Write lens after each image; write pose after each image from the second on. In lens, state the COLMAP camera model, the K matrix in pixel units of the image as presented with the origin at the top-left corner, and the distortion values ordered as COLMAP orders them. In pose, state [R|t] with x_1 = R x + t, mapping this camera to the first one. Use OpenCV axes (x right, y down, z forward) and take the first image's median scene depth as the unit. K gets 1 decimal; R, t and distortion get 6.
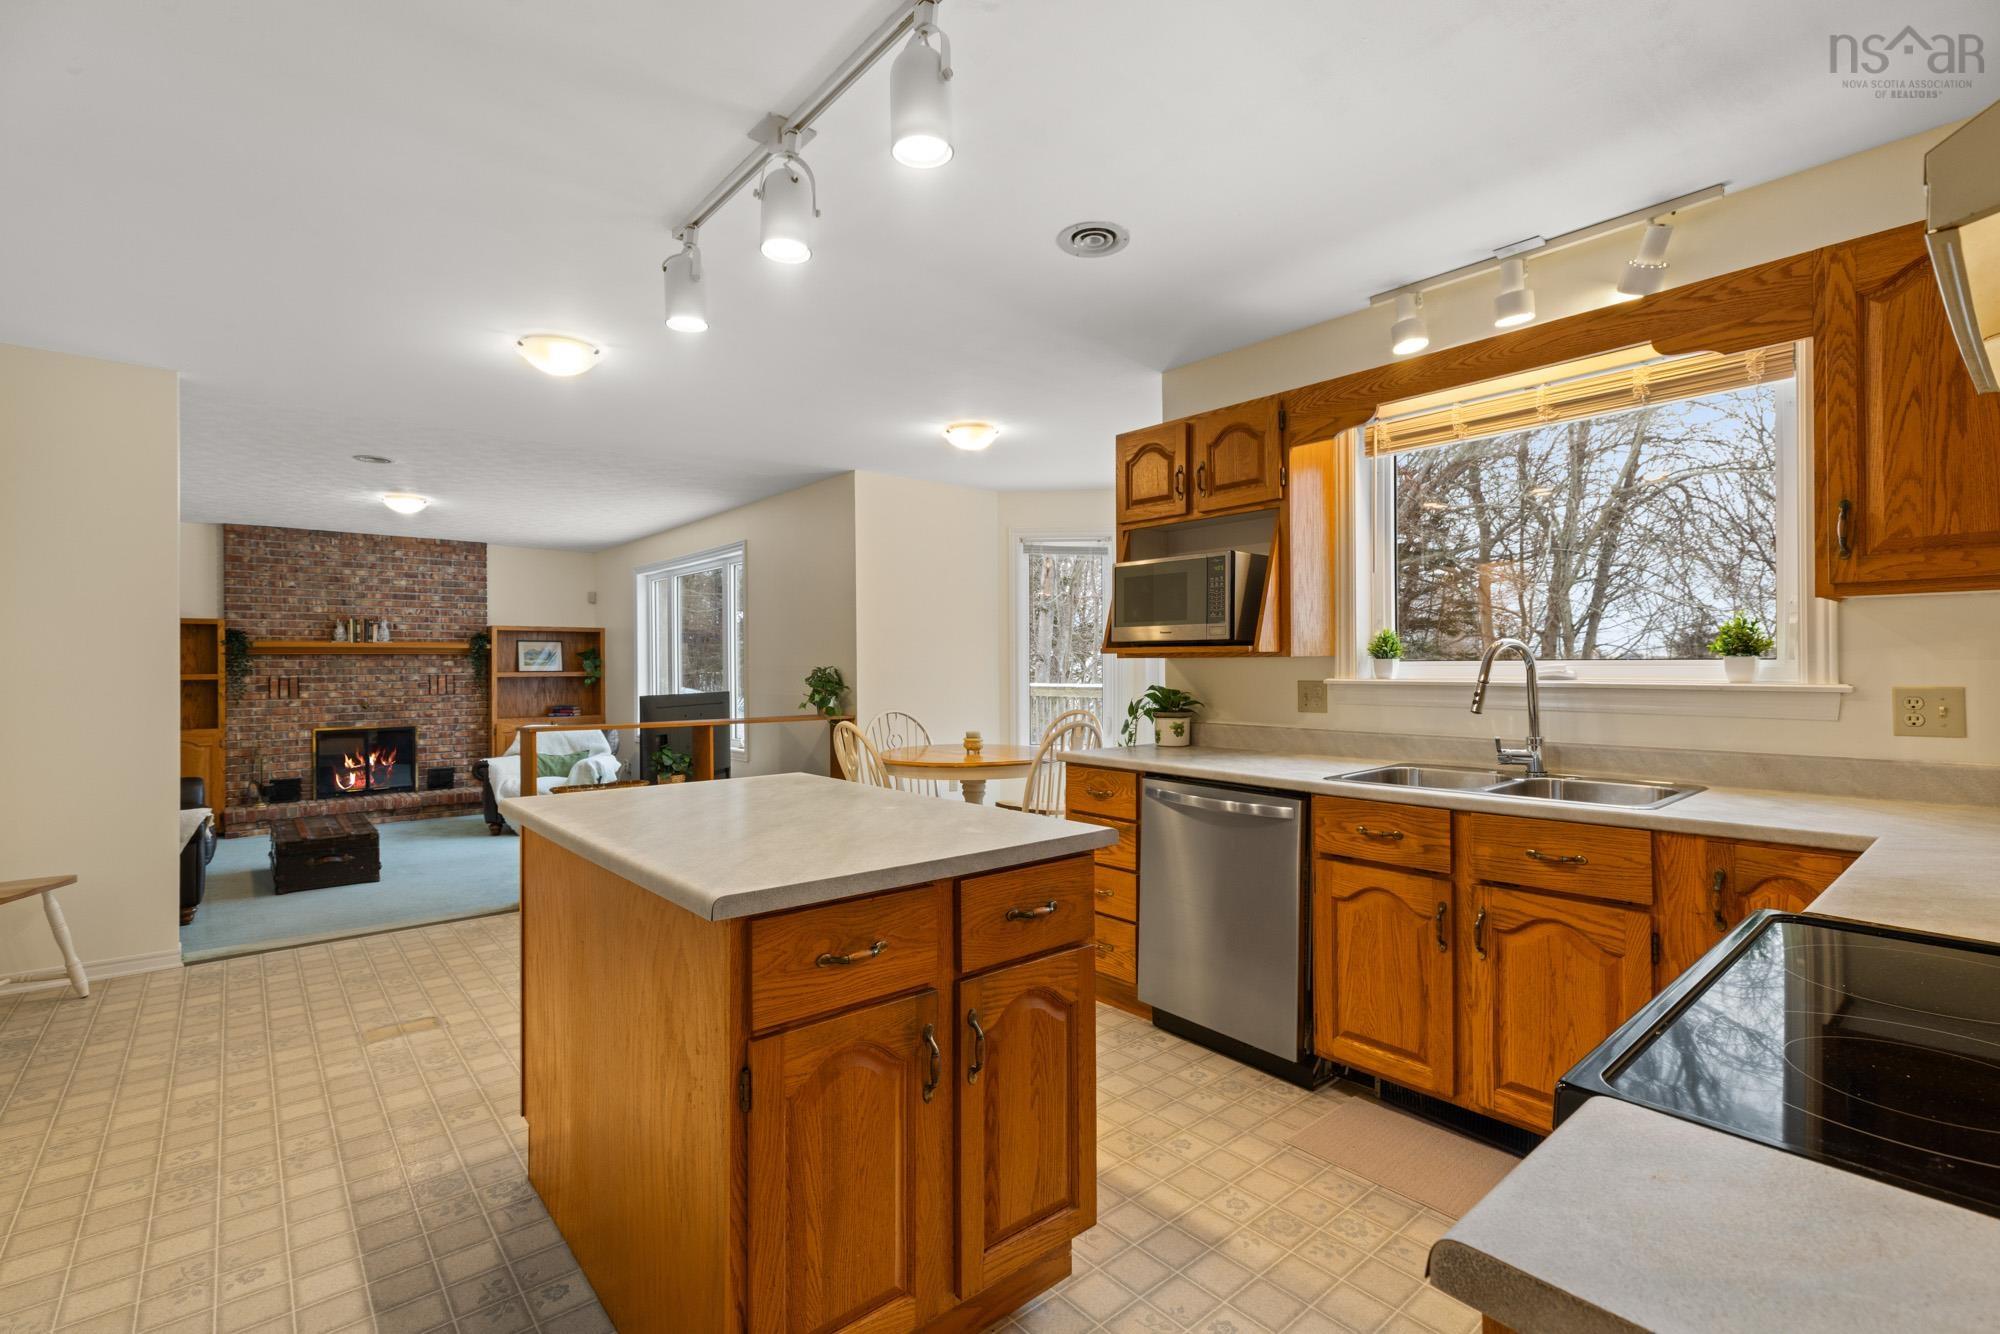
lens RADIAL K [[908.6, 0, 999.7], [0, 908.6, 660.9], [0, 0, 1]] dist [0.001499, 0.000277]
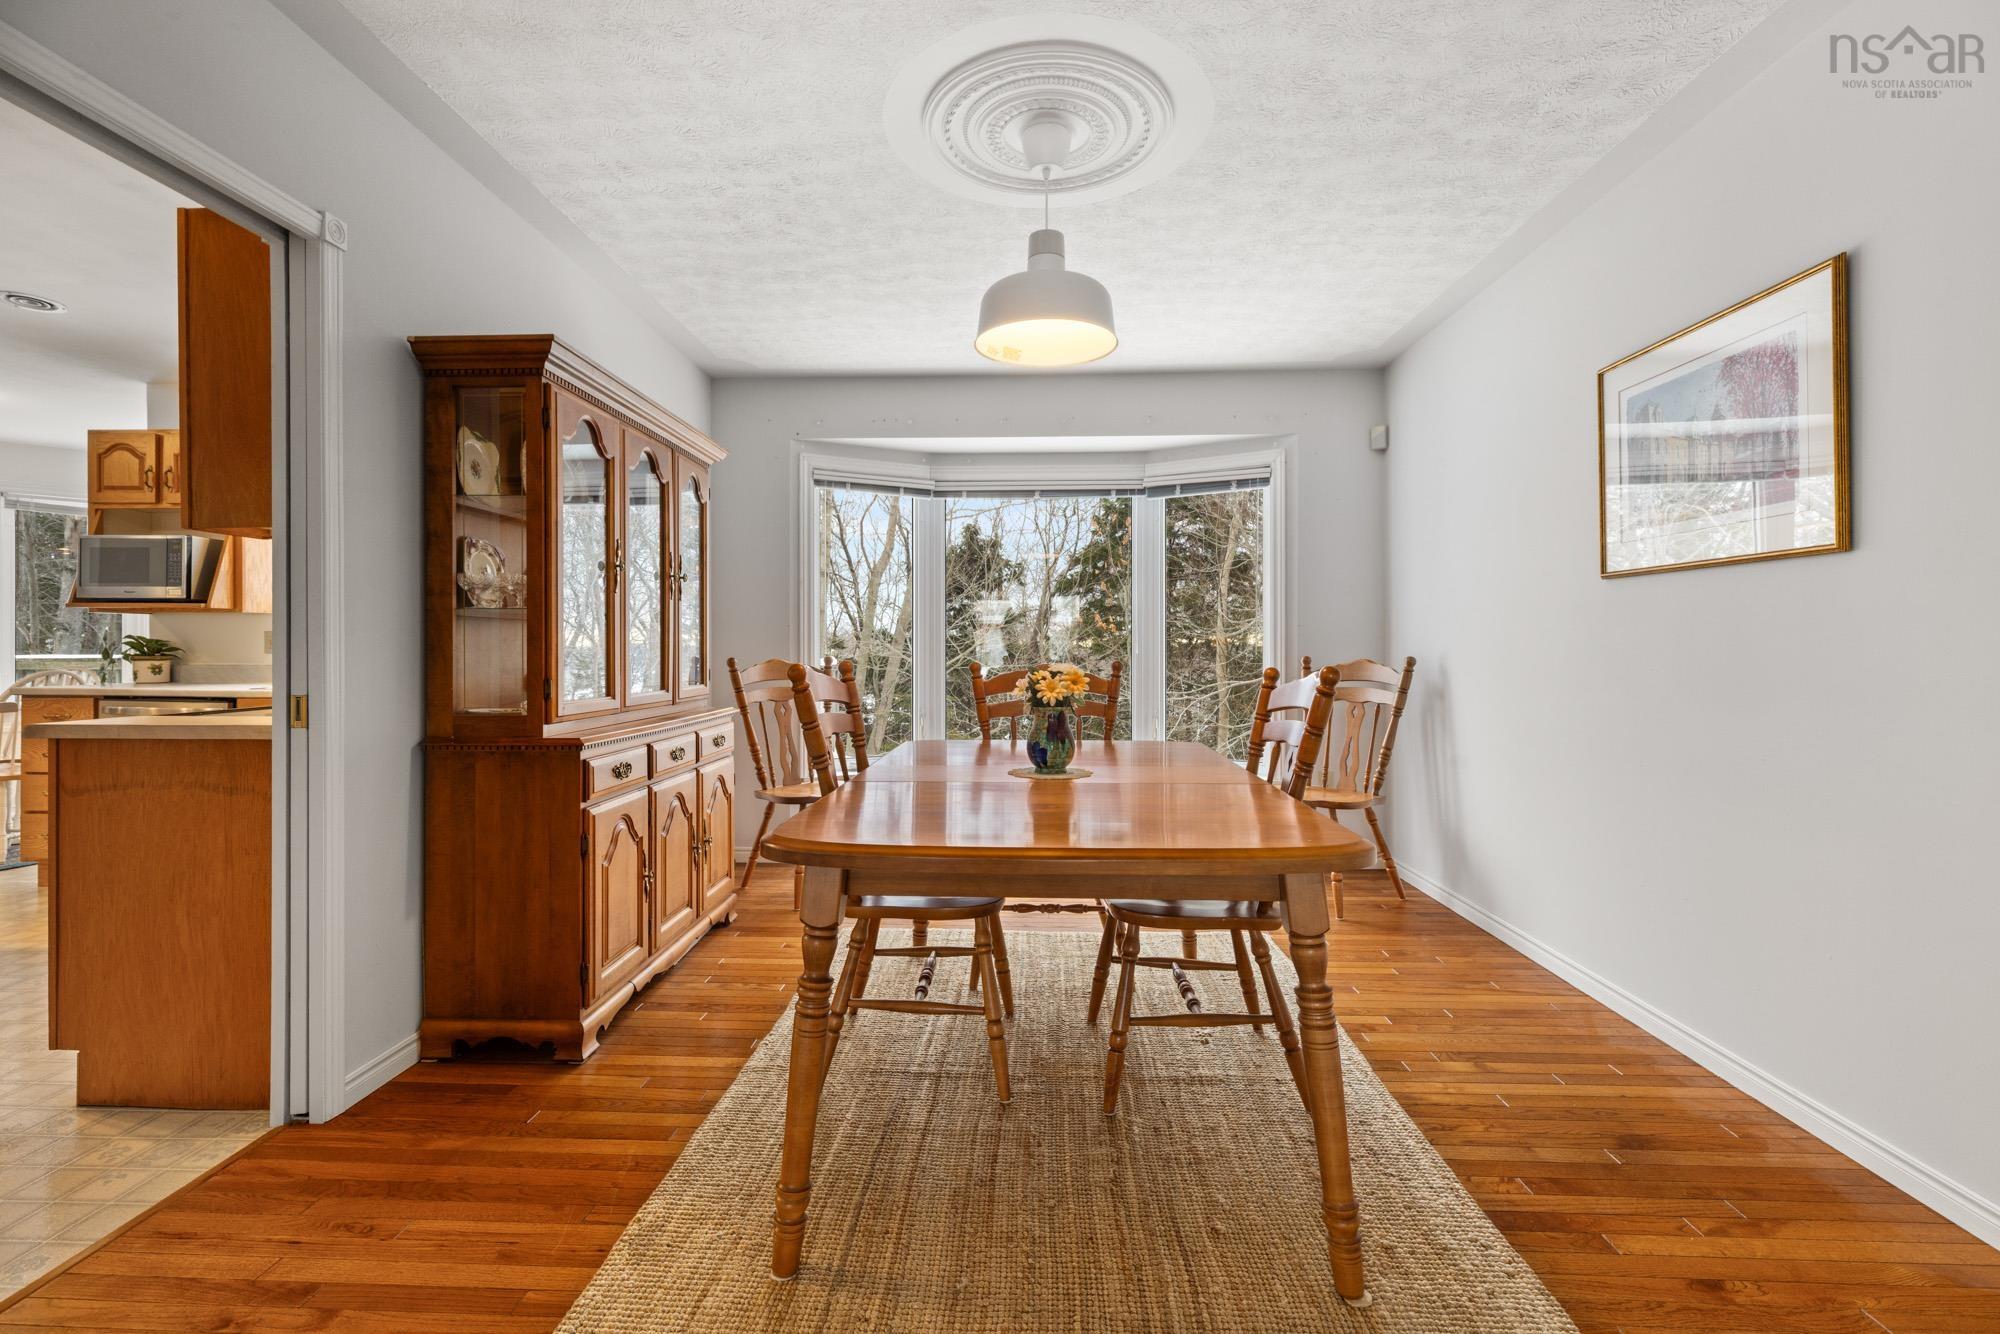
lens RADIAL K [[908.6, 0, 999.7], [0, 908.6, 660.9], [0, 0, 1]] dist [0.001499, 0.000277]
pose [[0.680068, -0.001945, 0.733147, 0.036334], [-0.010635, 0.999865, 0.012517, 0.019614], [-0.733072, -0.016310, 0.679955, -0.417507]]
